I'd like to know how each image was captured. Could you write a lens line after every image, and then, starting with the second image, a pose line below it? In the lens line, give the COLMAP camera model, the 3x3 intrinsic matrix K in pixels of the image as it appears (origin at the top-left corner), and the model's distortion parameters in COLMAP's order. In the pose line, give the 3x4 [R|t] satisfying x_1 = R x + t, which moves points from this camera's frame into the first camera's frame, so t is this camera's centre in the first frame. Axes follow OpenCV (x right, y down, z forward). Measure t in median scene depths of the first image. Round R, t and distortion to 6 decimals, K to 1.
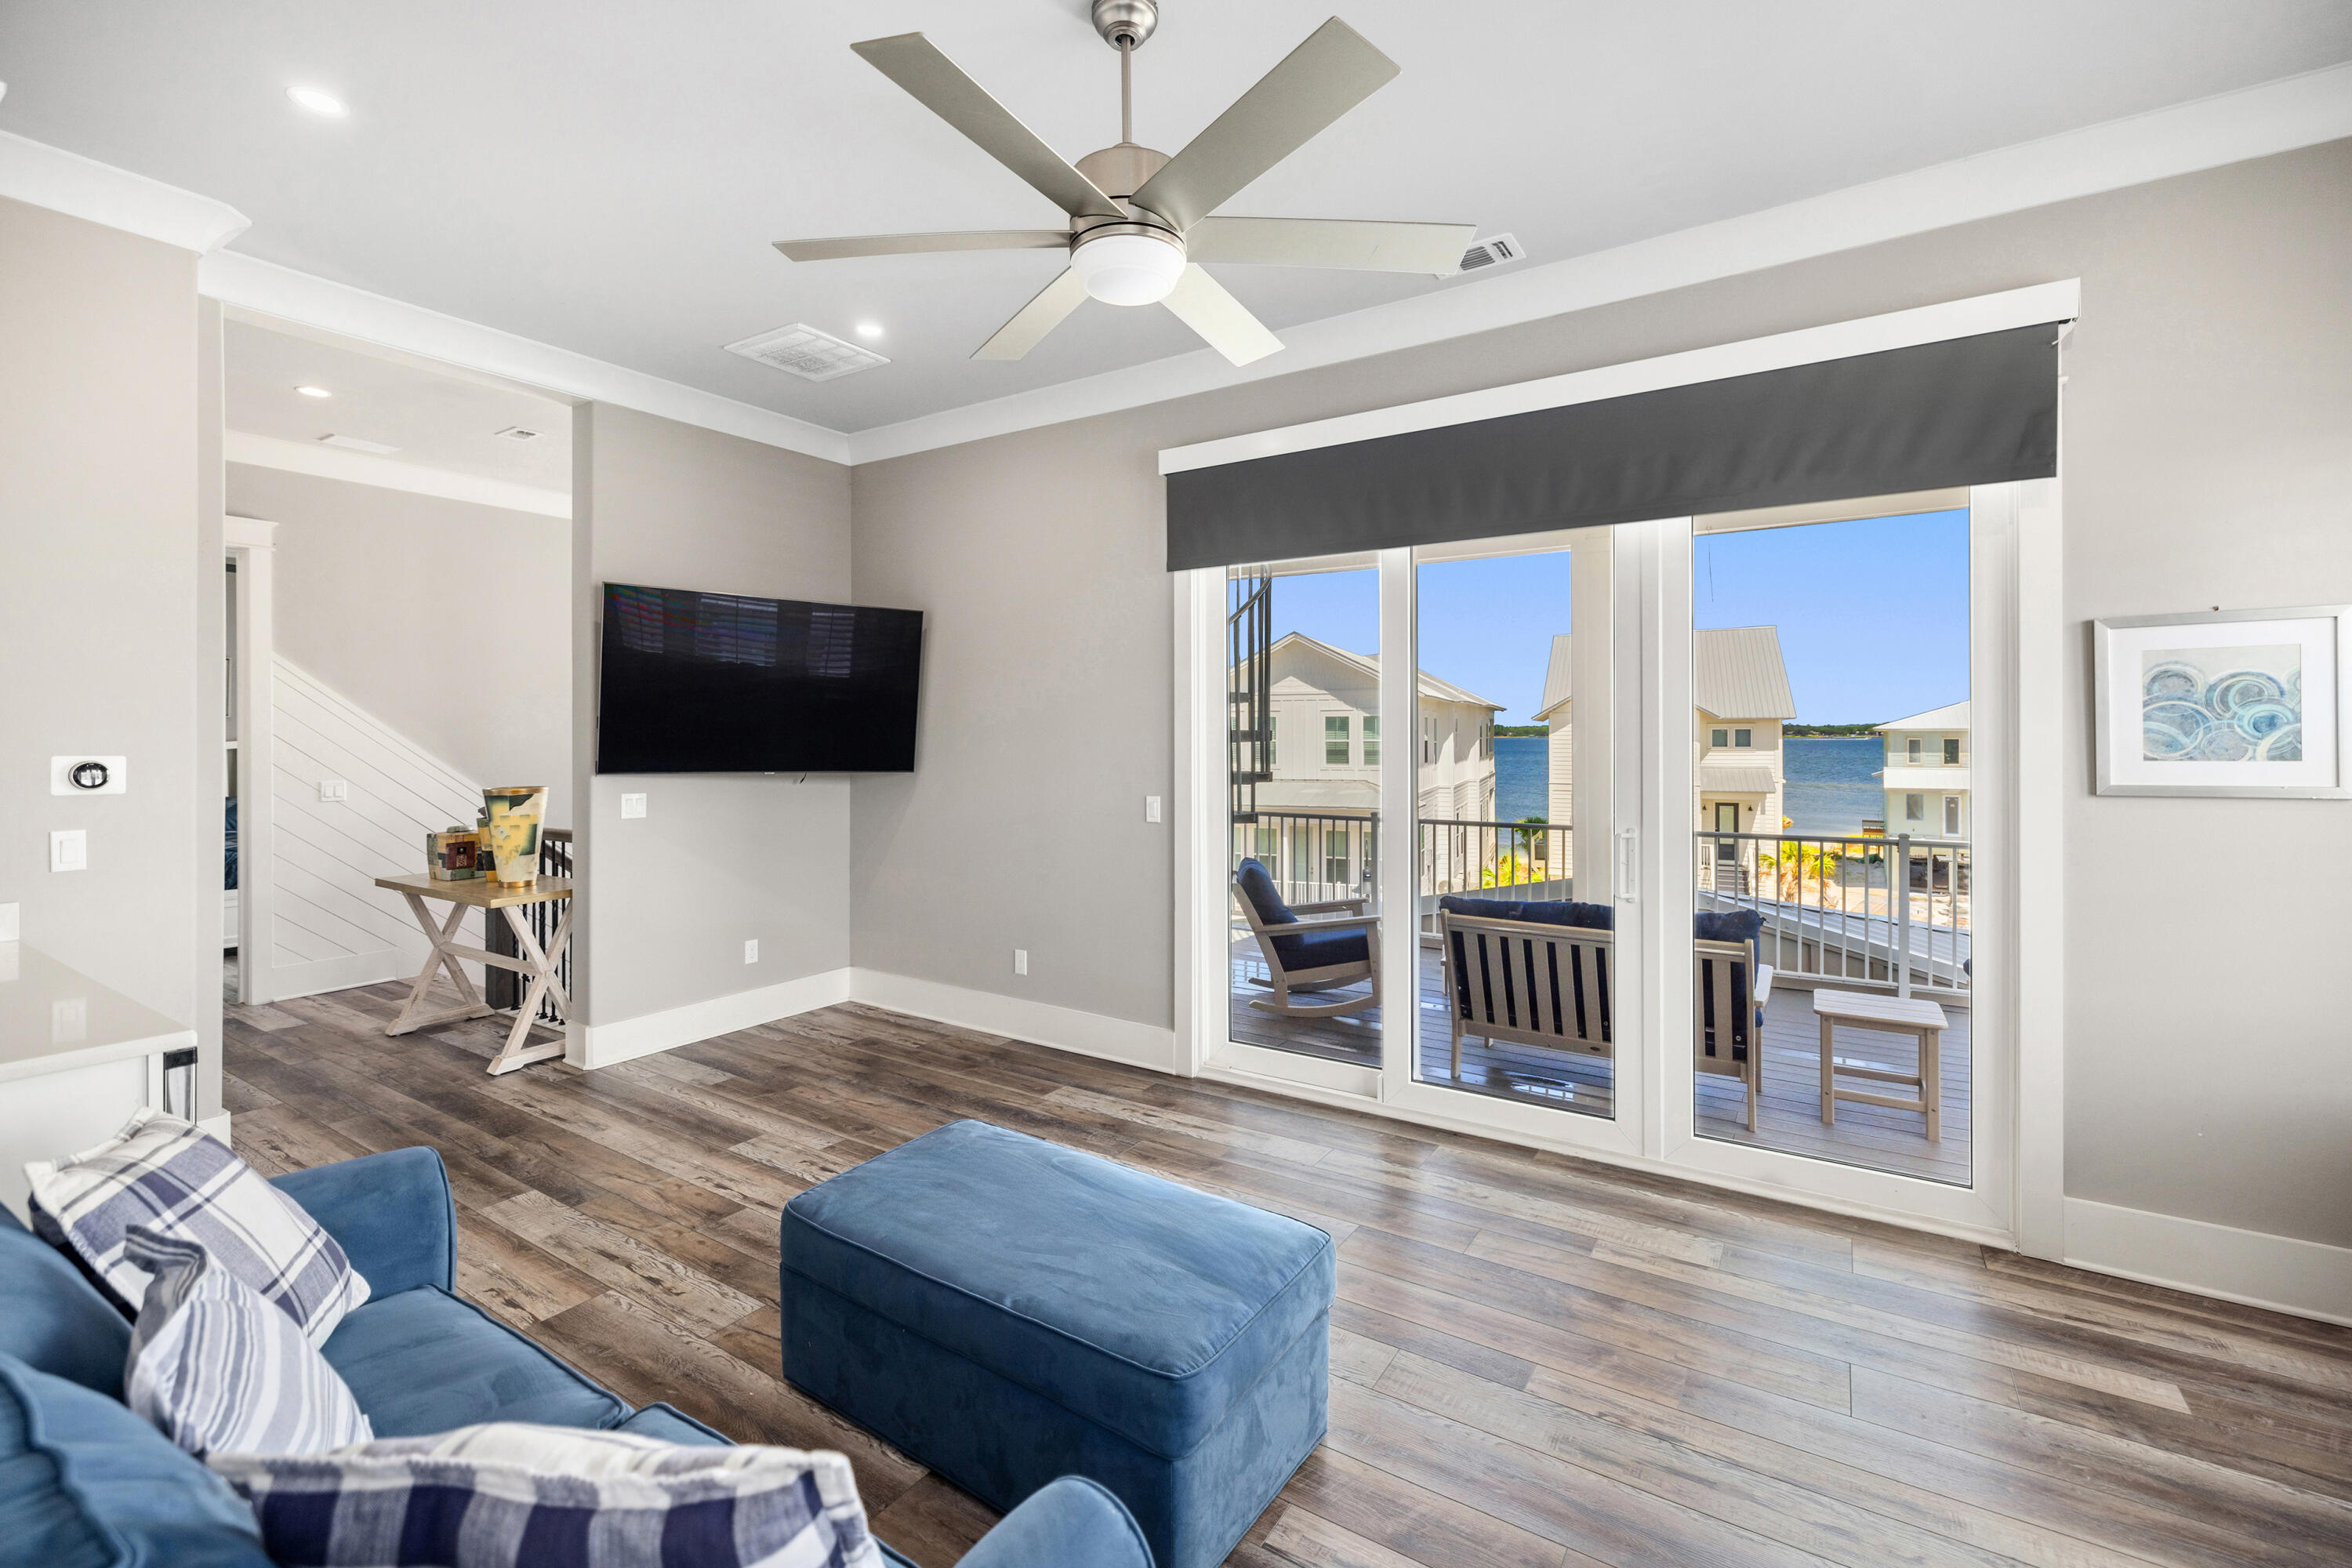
lens RADIAL K [[1022.3, 0, 1194.2], [0, 1022.3, 739.7], [0, 0, 1]] dist [0.000990, -0.001144]
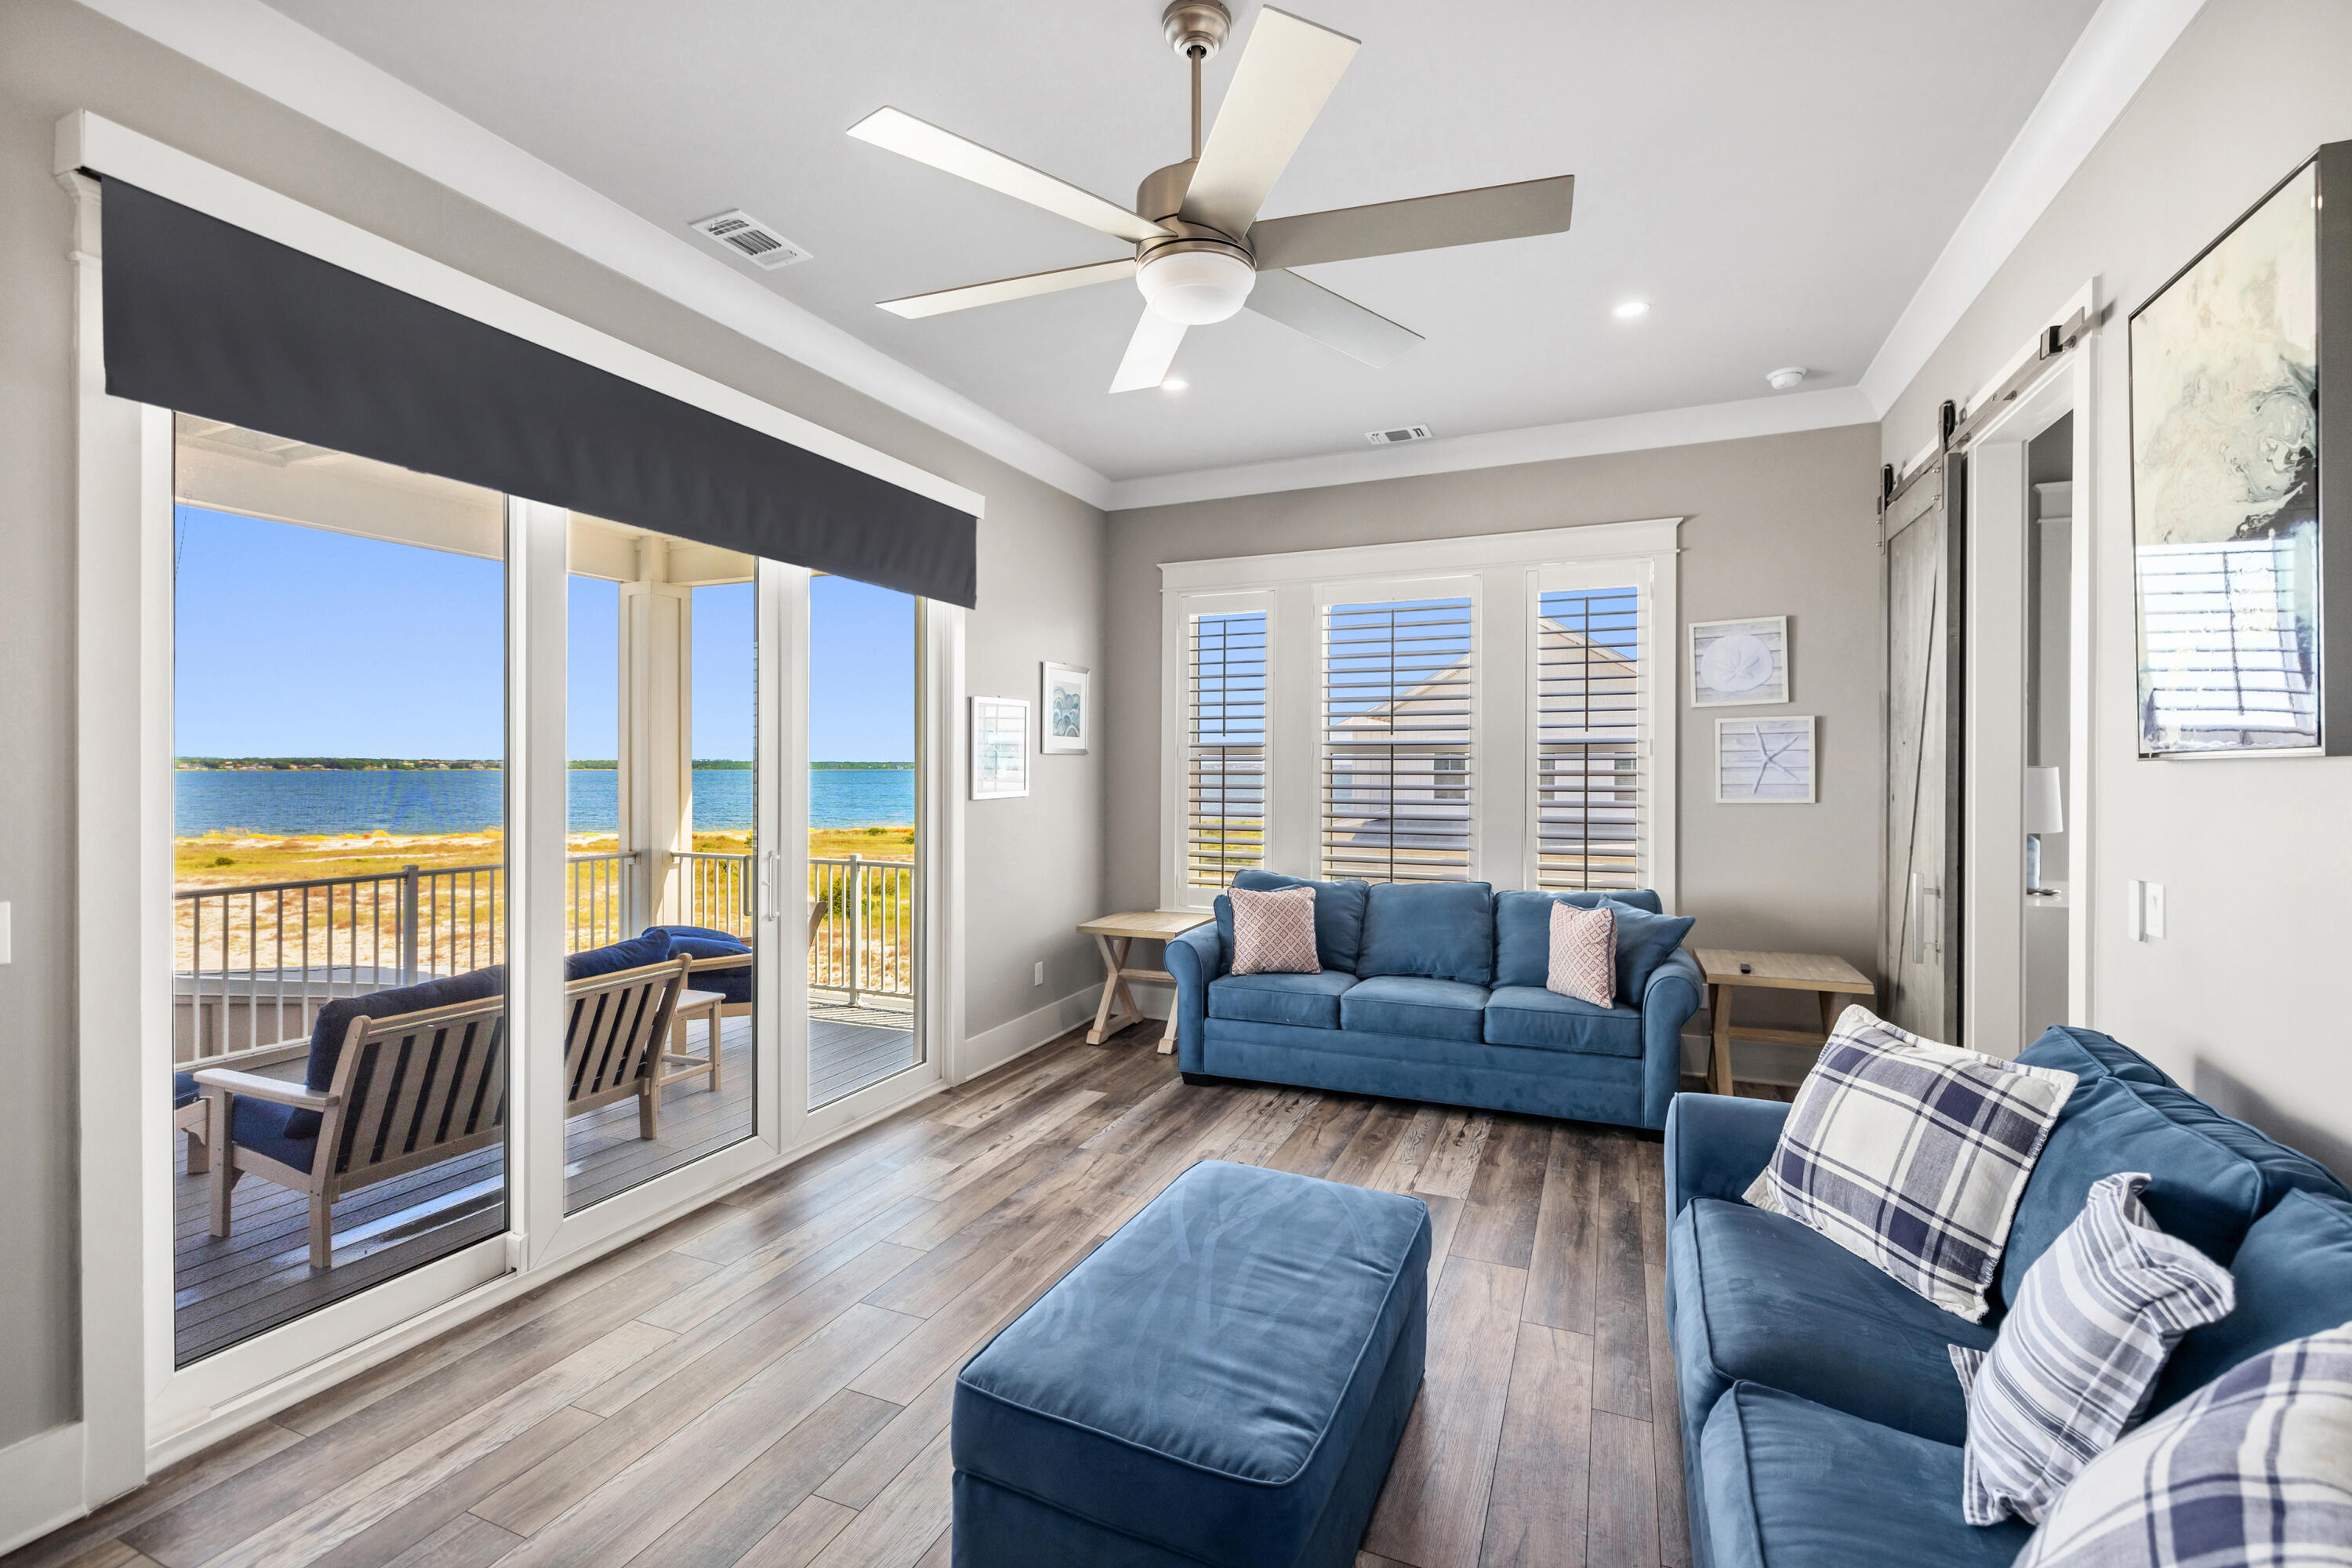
lens RADIAL K [[1022.3, 0, 1187.7], [0, 1022.3, 772.7], [0, 0, 1]] dist [0.000990, -0.001144]
pose [[-0.173751, -0.003525, 0.984783, -0.579850], [0.004572, 0.999980, 0.004386, 0.002706], [-0.984779, 0.005265, -0.173732, 0.642277]]
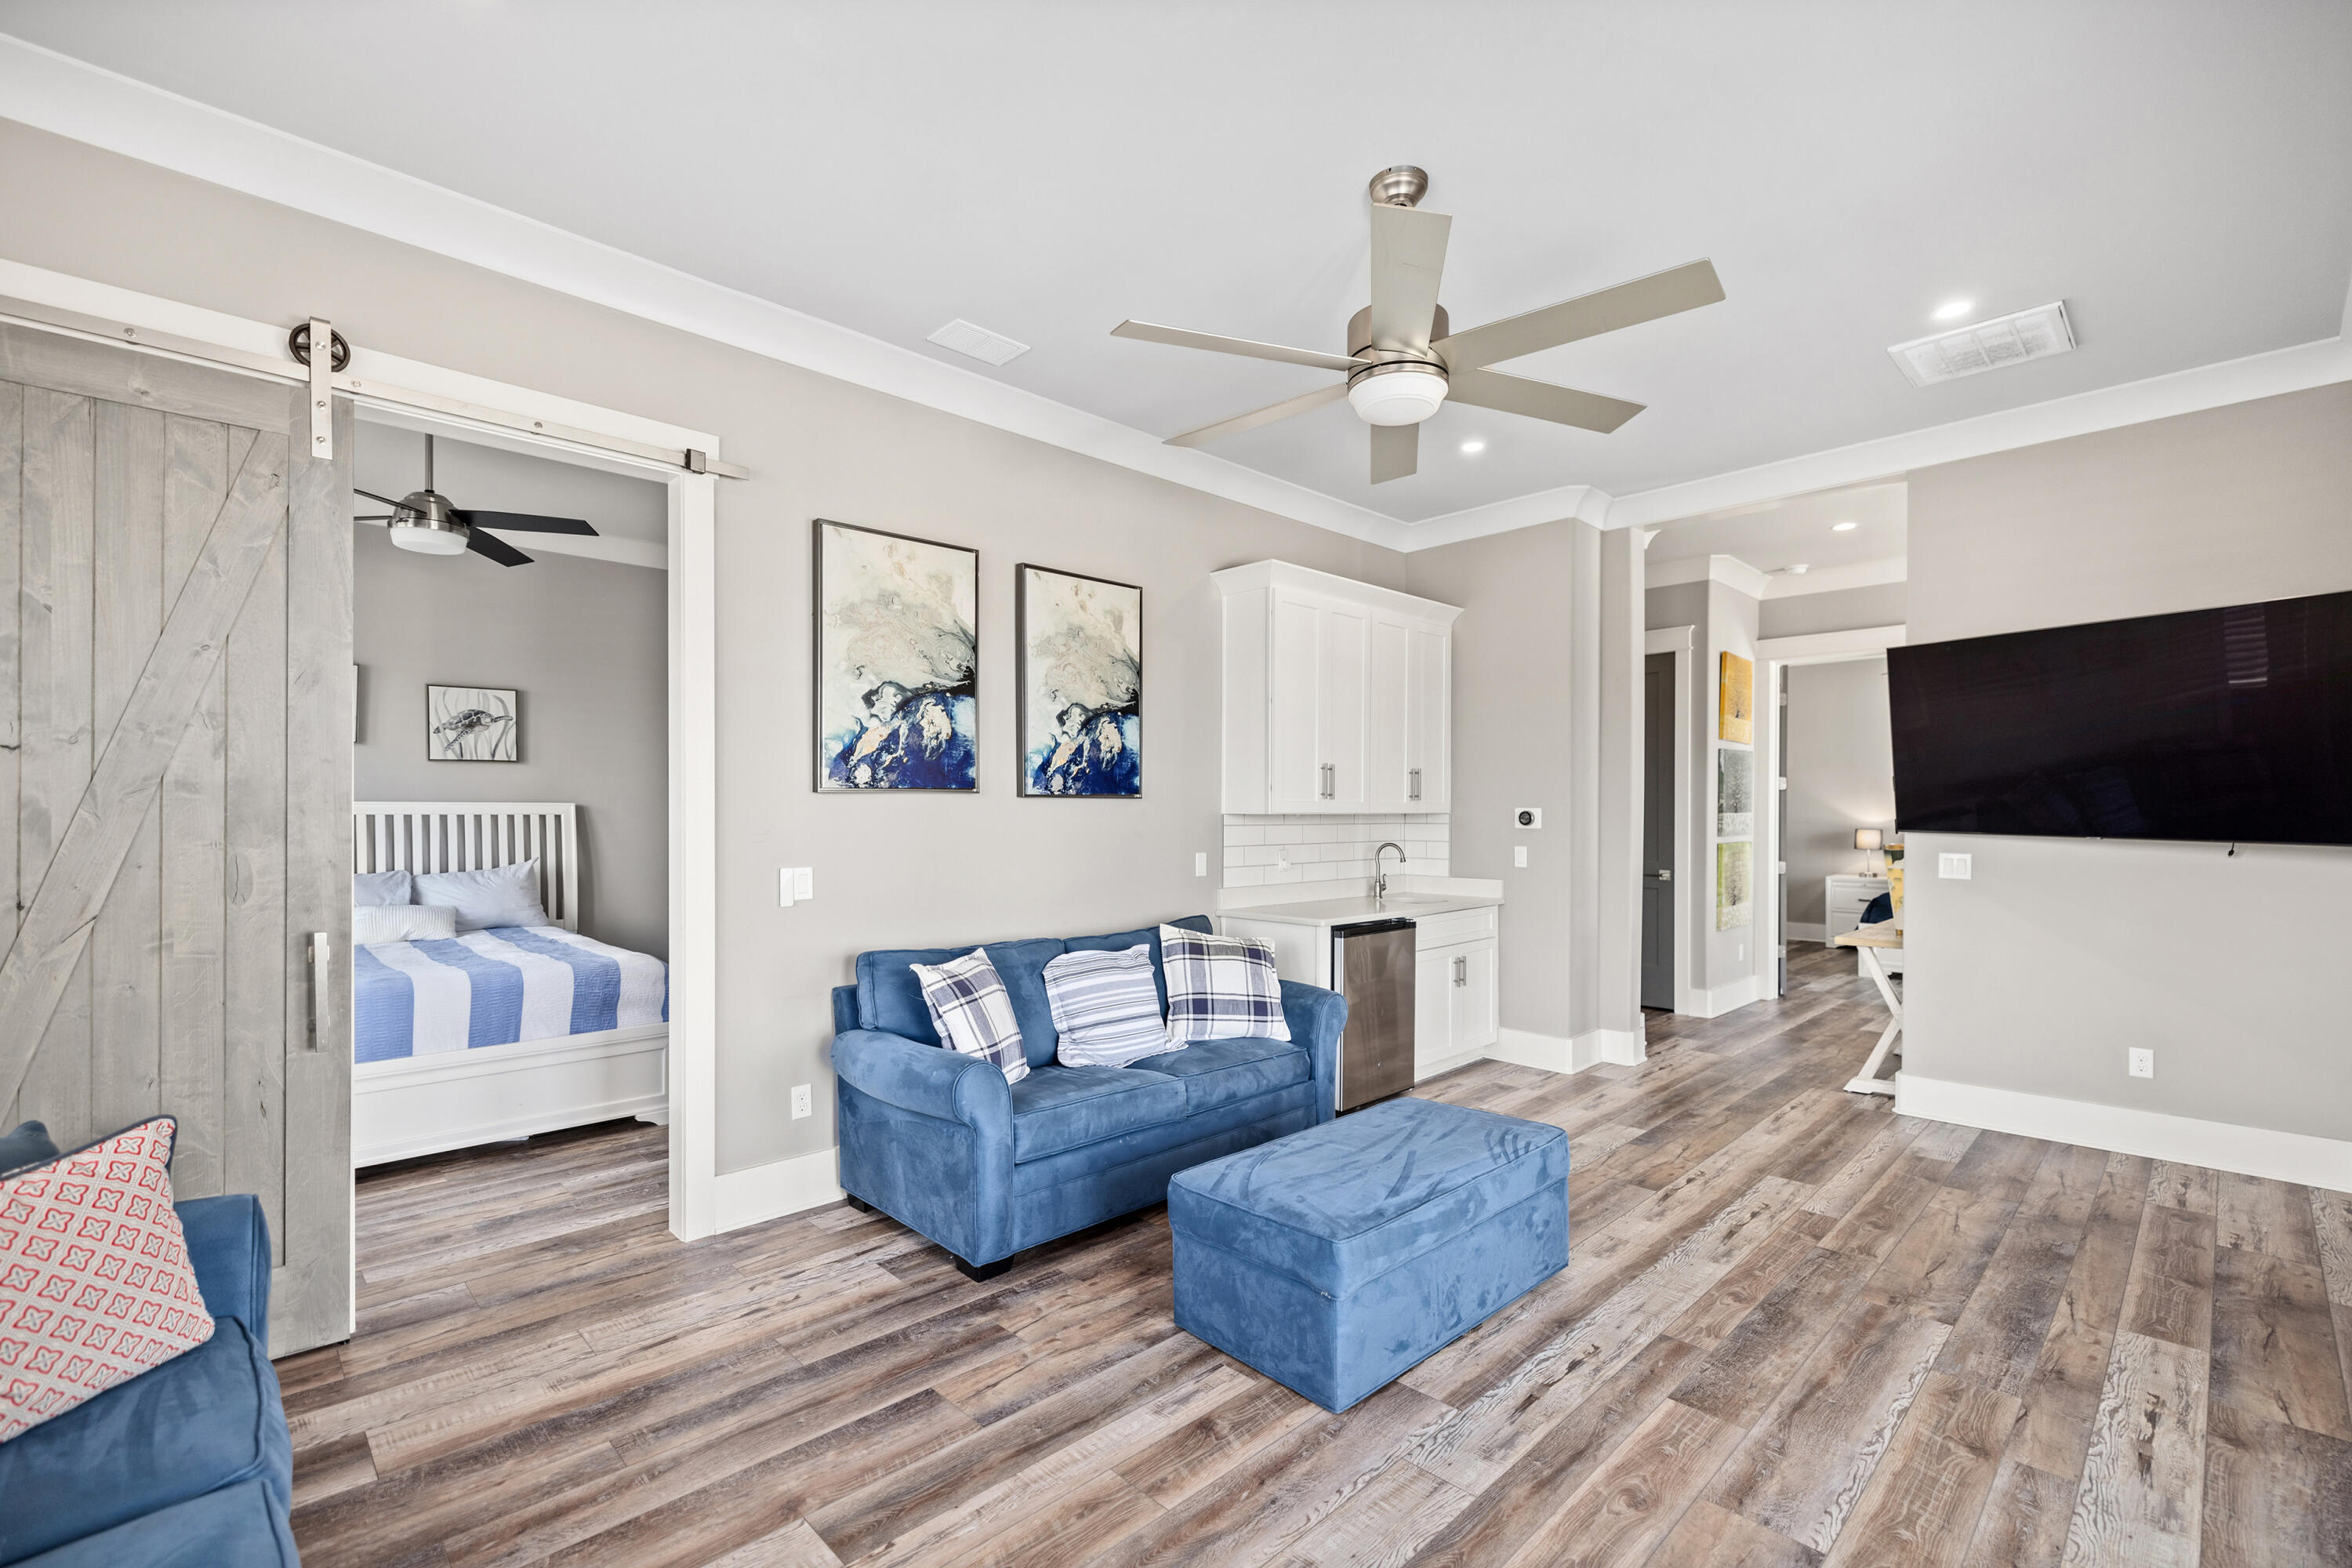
lens RADIAL K [[1022.3, 0, 1175.0], [0, 1022.3, 806.0], [0, 0, 1]] dist [0.000990, -0.001144]
pose [[-0.239635, -0.005488, -0.970848, 0.642098], [-0.003230, 0.999983, -0.004855, 0.016345], [0.970858, 0.001973, -0.239648, 0.565026]]
